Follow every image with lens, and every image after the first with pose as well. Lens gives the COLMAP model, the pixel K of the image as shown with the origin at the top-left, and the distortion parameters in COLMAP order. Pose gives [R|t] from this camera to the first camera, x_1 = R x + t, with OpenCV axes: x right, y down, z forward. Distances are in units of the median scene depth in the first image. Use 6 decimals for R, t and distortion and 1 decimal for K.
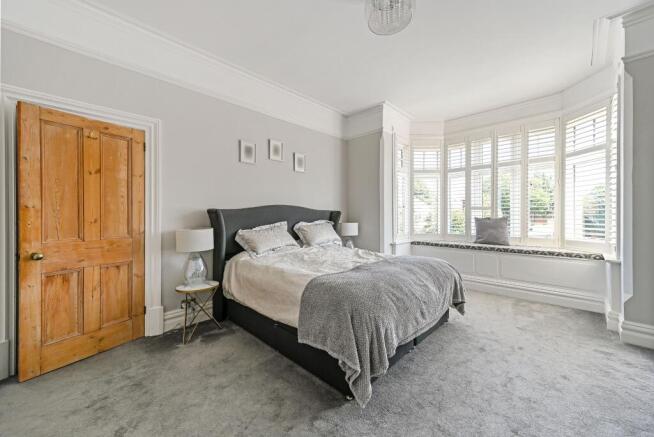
lens RADIAL K [[258.2, 0, 321.3], [0, 258.2, 216.3], [0, 0, 1]] dist [0.001789, 0.000129]
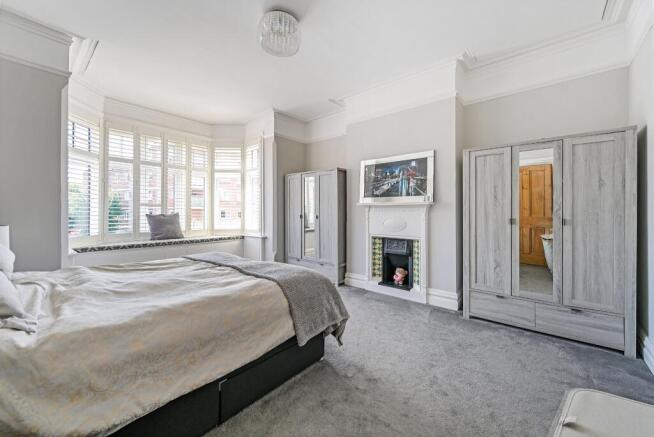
lens RADIAL K [[258.2, 0, 321.0], [0, 258.2, 215.1], [0, 0, 1]] dist [0.001789, 0.000129]
pose [[-0.075452, -0.007117, 0.997124, -0.450604], [0.001838, 0.999972, 0.007276, 0.002200], [-0.997148, 0.002382, -0.075436, 0.439949]]
